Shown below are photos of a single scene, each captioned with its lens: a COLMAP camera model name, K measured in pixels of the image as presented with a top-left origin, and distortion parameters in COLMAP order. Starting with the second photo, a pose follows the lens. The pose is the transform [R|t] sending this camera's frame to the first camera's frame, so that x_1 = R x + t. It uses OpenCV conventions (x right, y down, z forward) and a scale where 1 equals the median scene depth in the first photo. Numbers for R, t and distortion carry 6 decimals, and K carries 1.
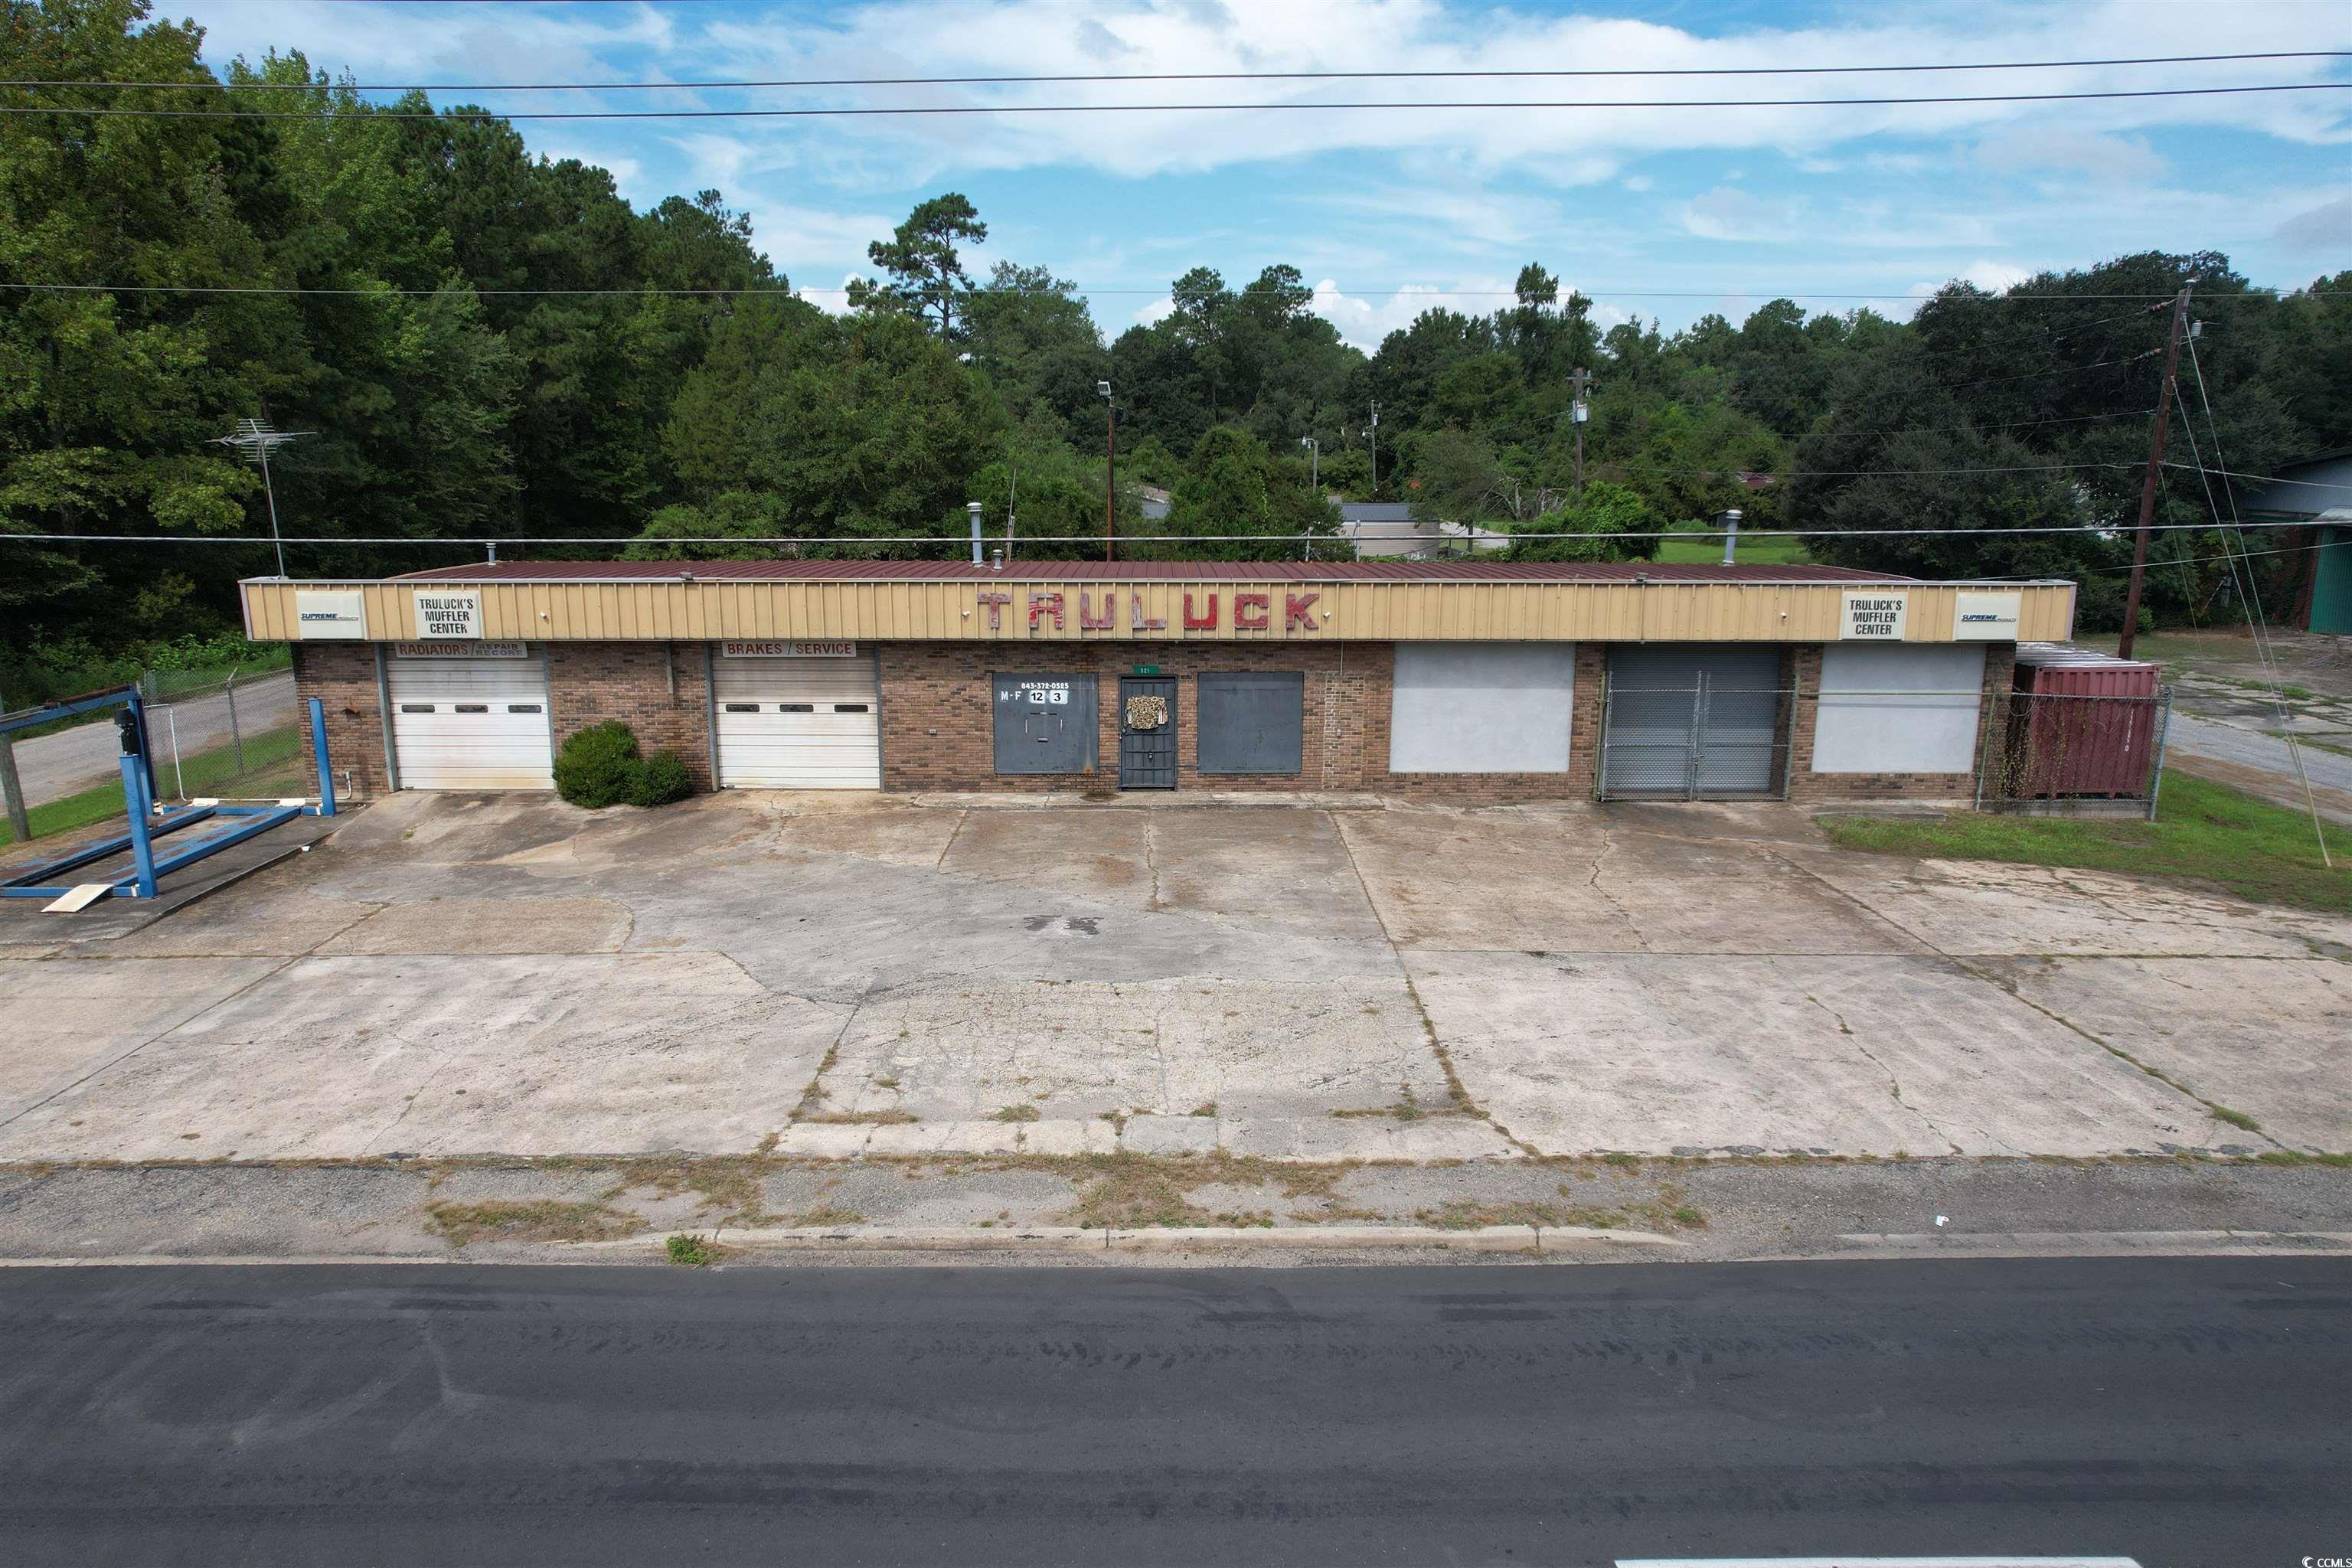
lens RADIAL K [[1500.5, 0, 1177.5], [0, 1500.5, 779.9], [0, 0, 1]] dist [-0.073030, 0.062992]
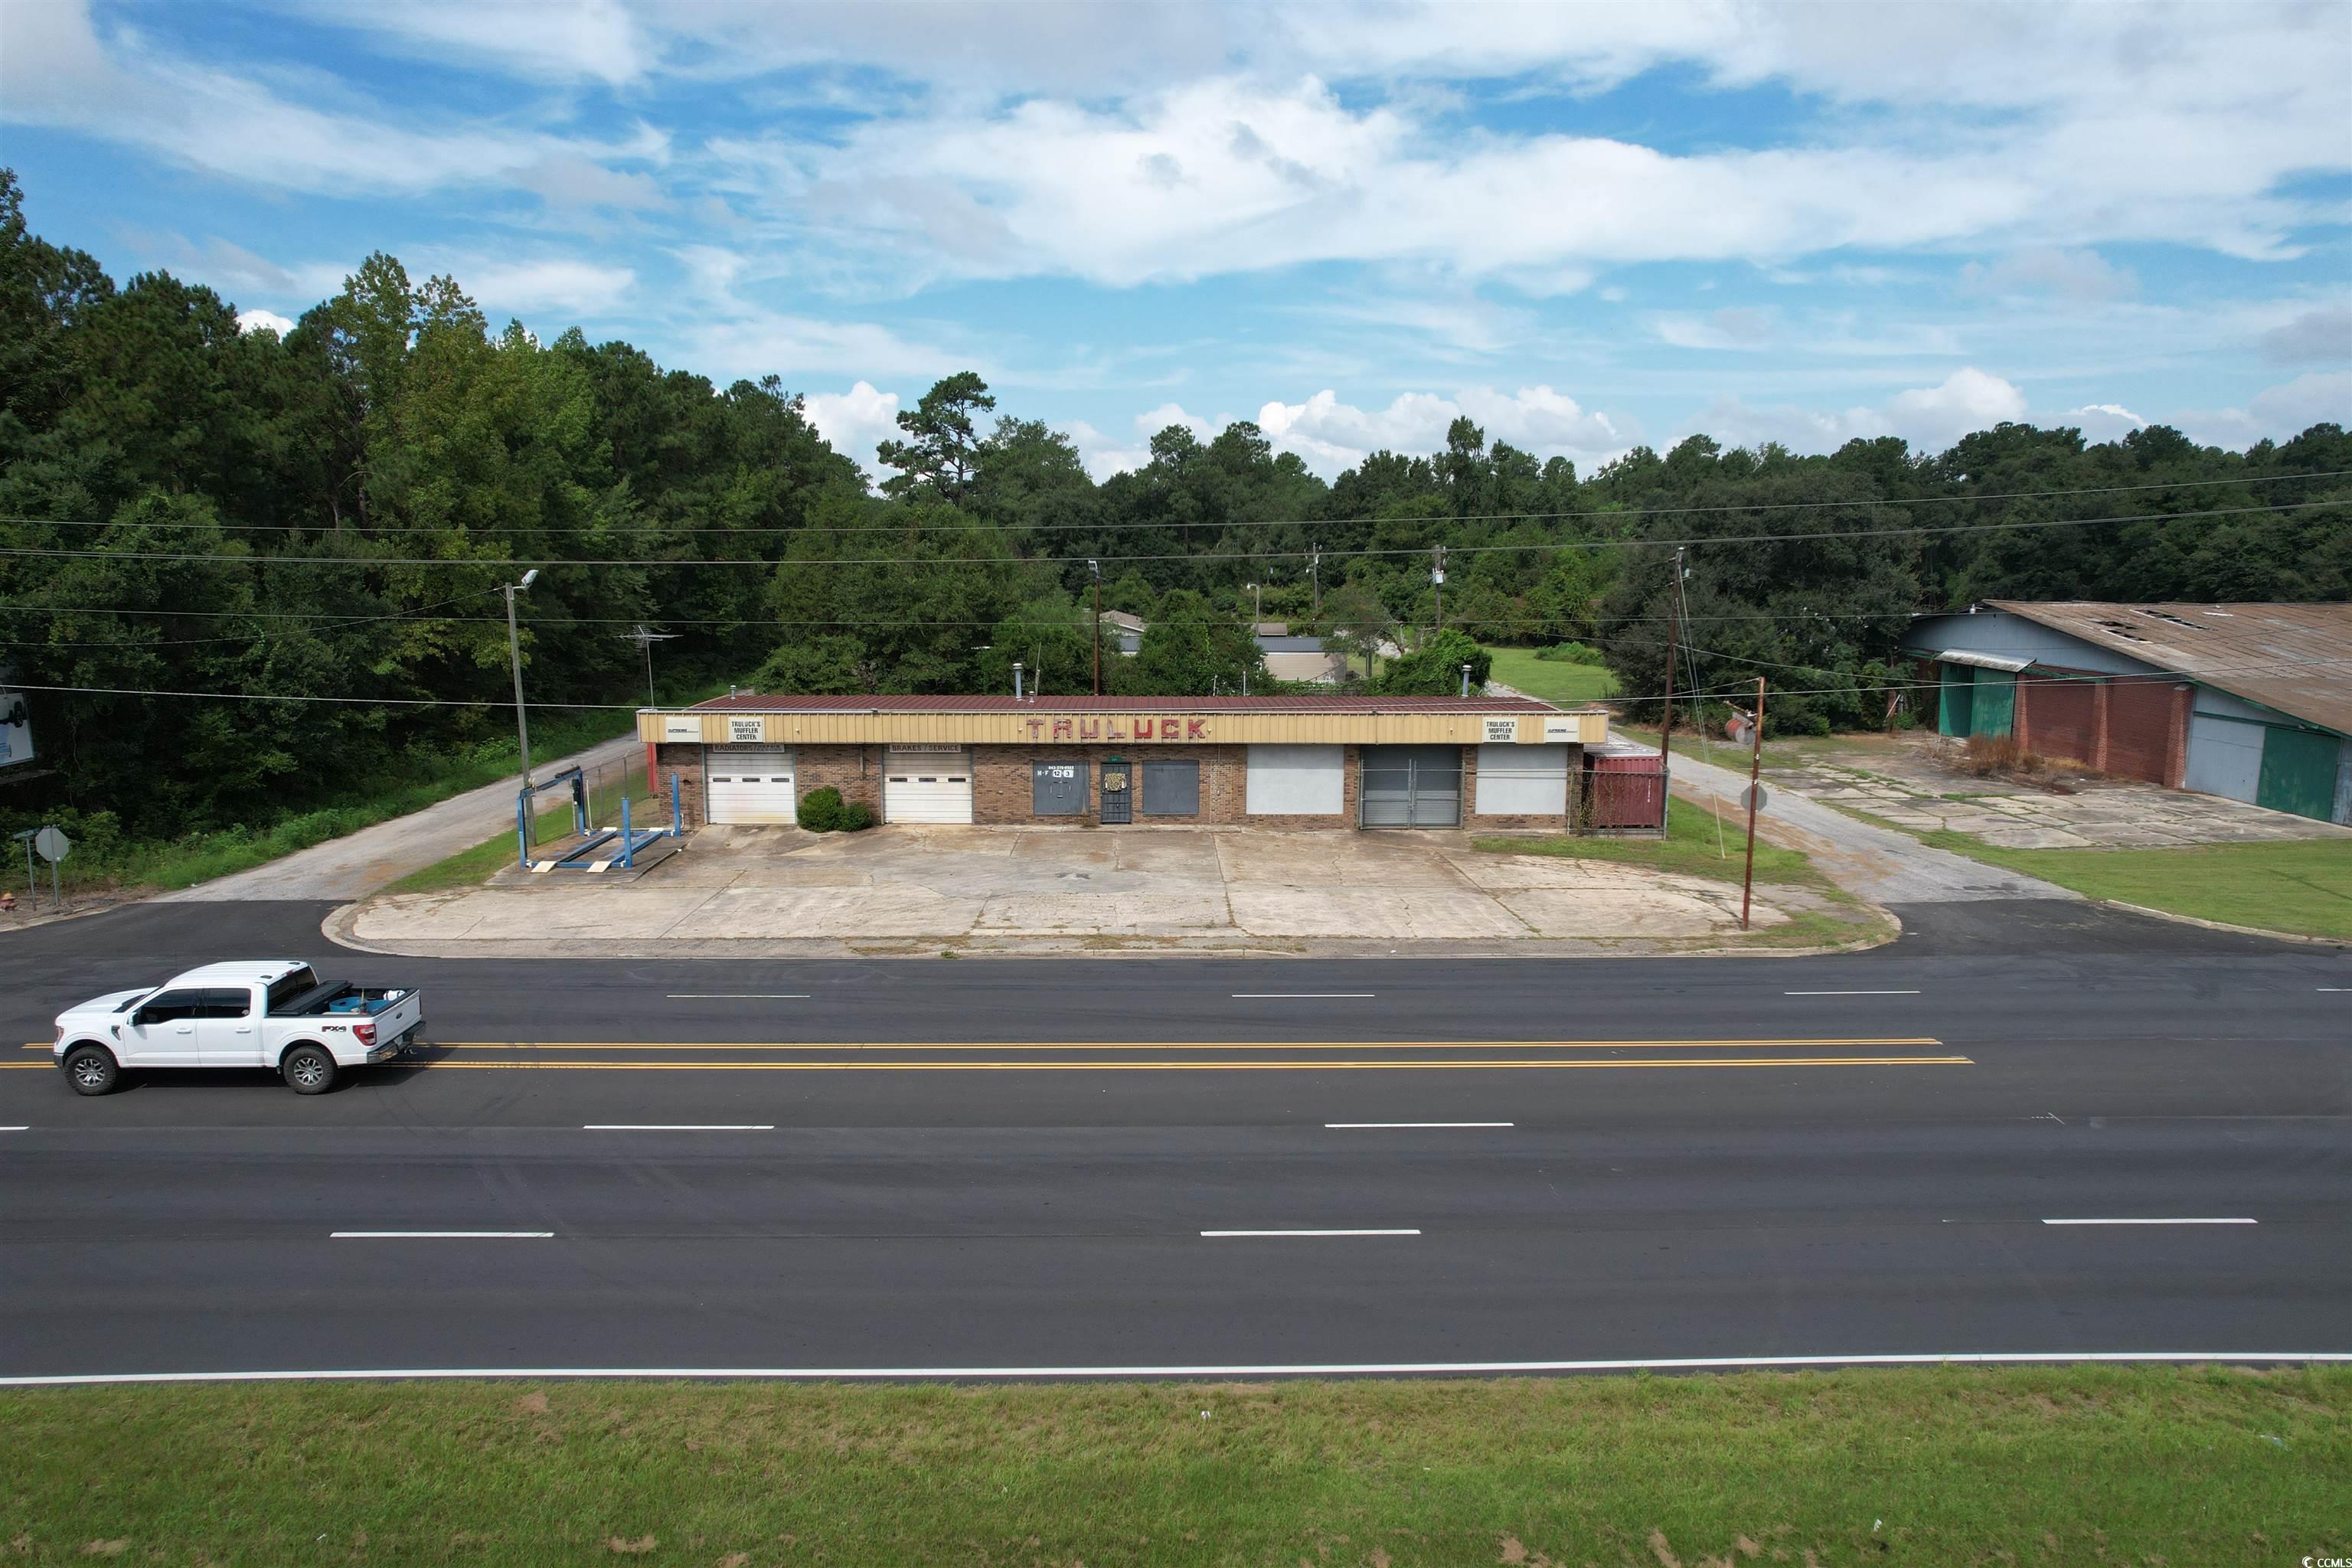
lens RADIAL K [[1500.5, 0, 1176.6], [0, 1500.5, 775.6], [0, 0, 1]] dist [-0.073030, 0.062992]
pose [[0.999966, -0.000748, 0.008173, 0.040601], [0.001311, 0.997611, -0.069066, 0.076640], [-0.008102, 0.069074, 0.997579, -0.870525]]
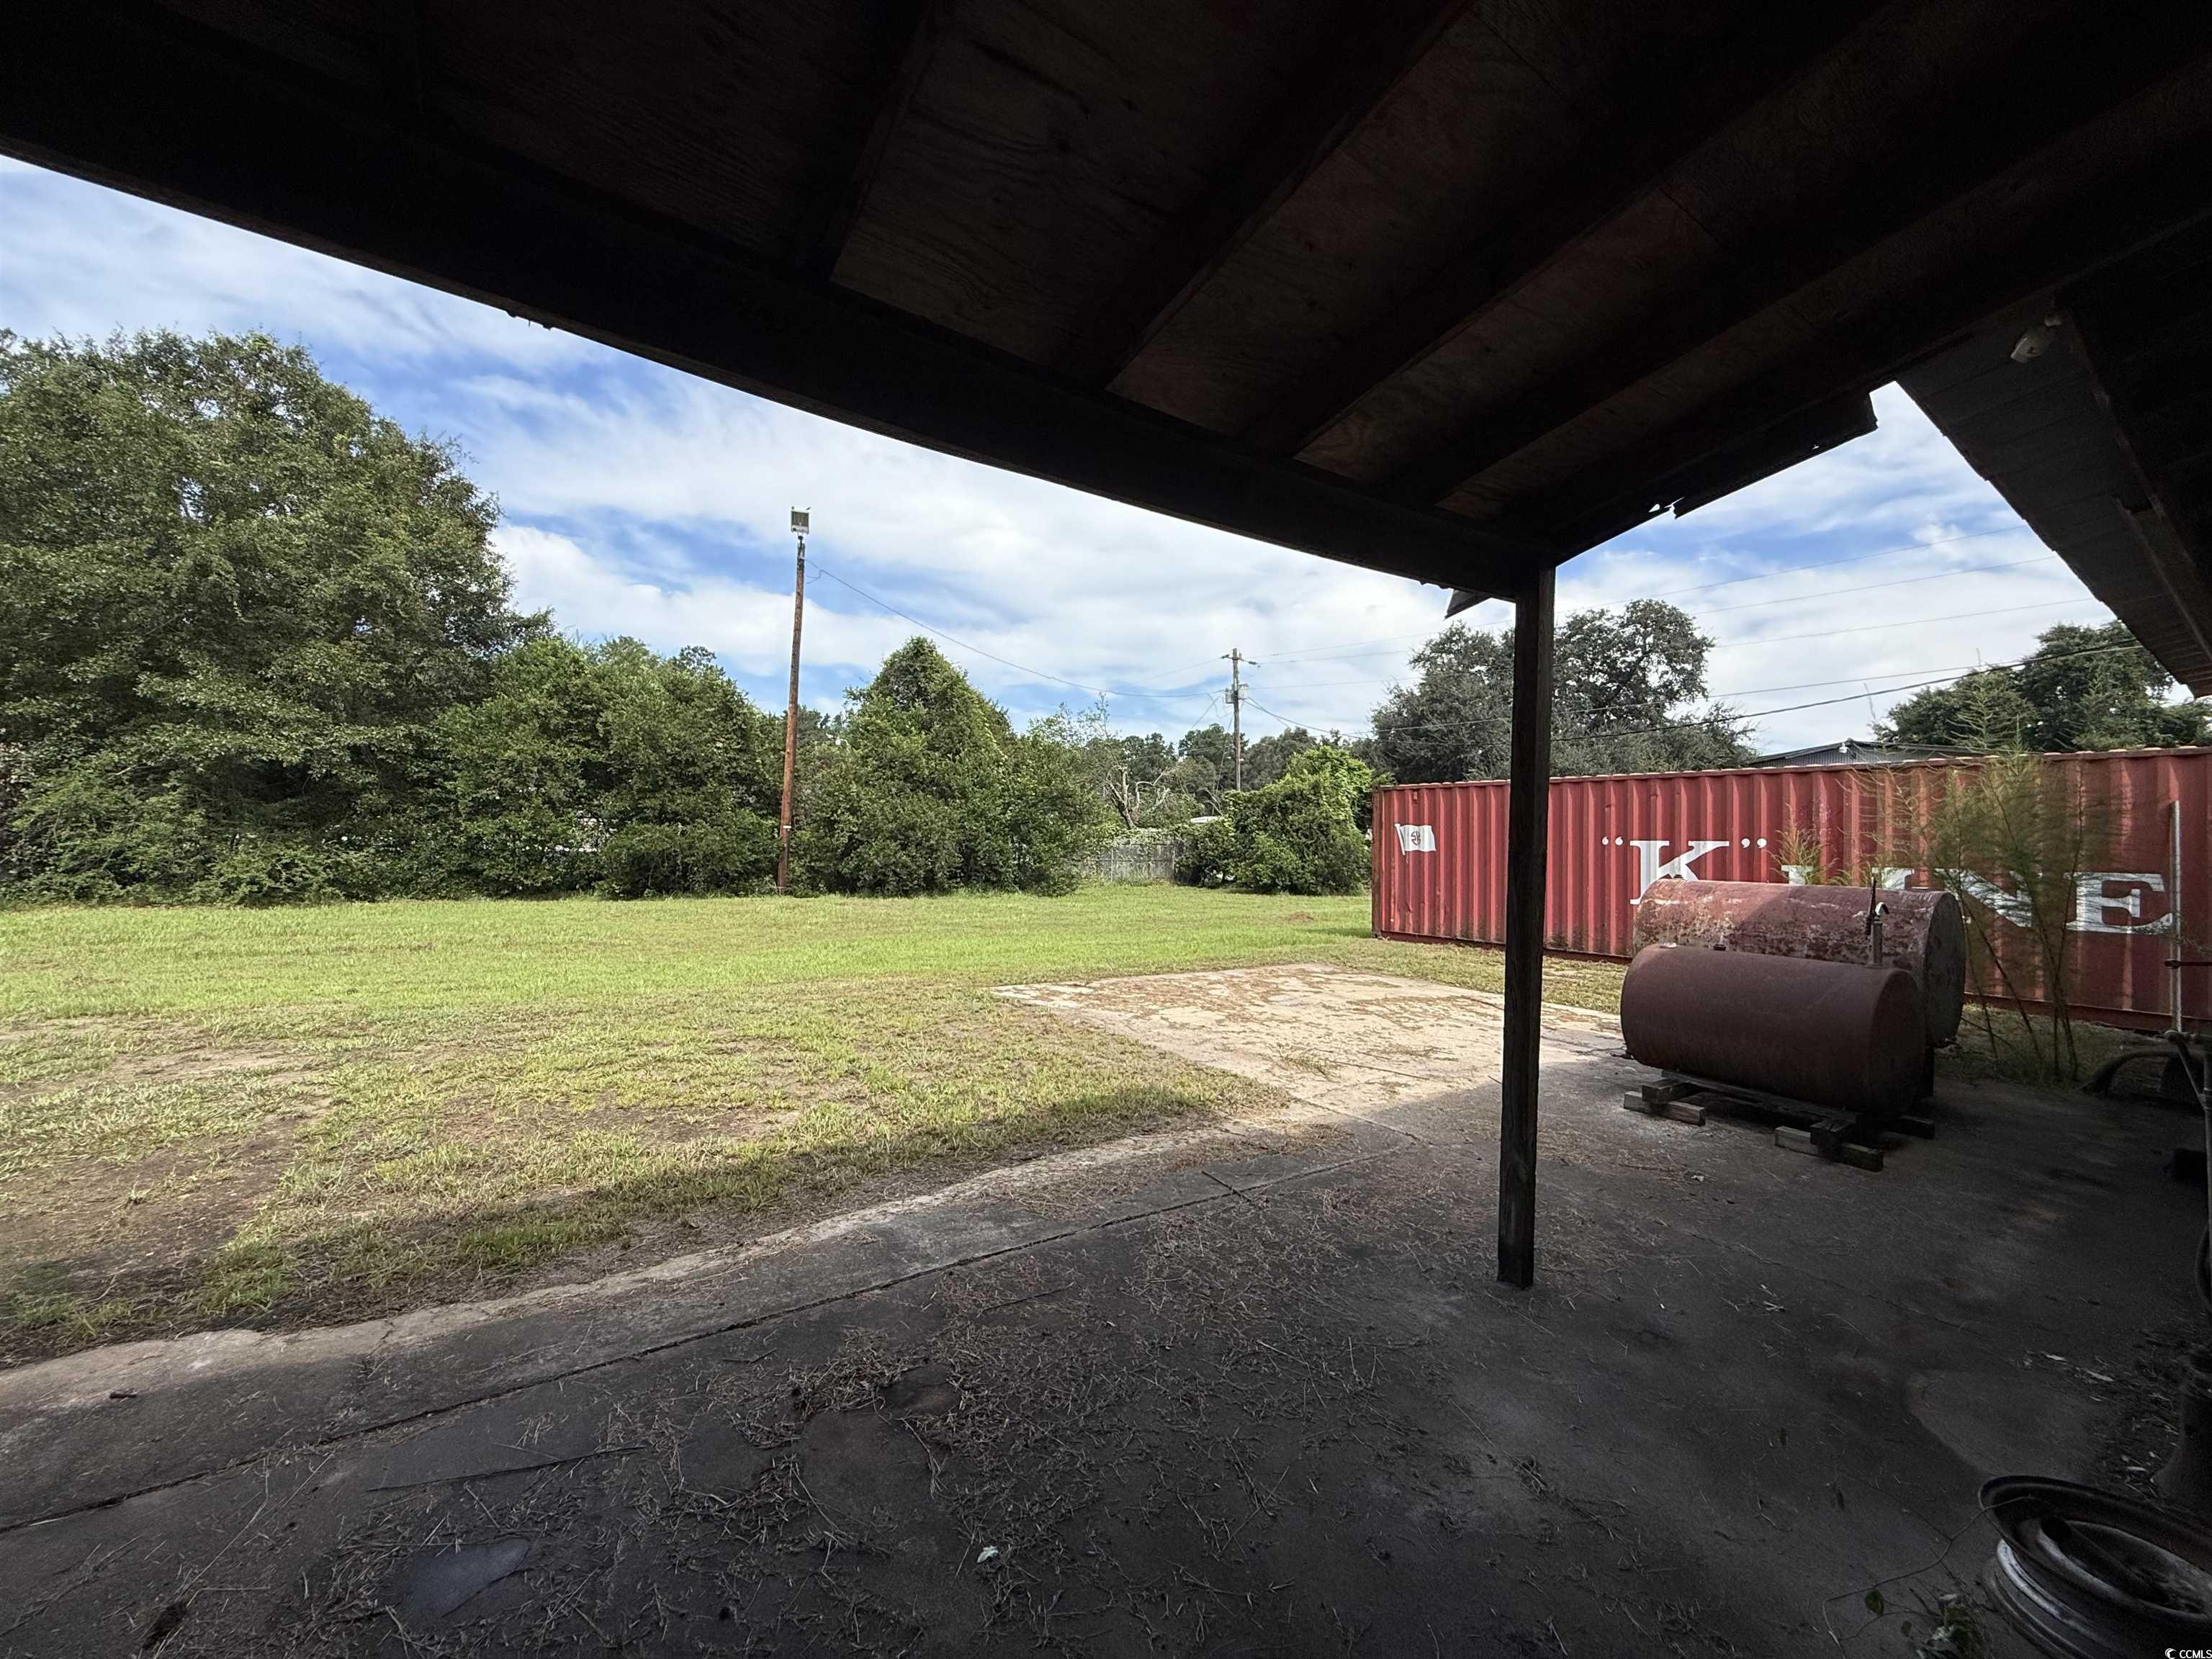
lens RADIAL K [[876.5, 0, 1100.4], [0, 876.5, 824.7], [0, 0, 1]] dist [-0.001546, 0.000237]
pose [[0.826665, 0.034865, 0.561614, -0.305672], [0.093598, 0.975654, -0.198340, -0.125730], [-0.554856, 0.216527, 0.803275, 1.424139]]
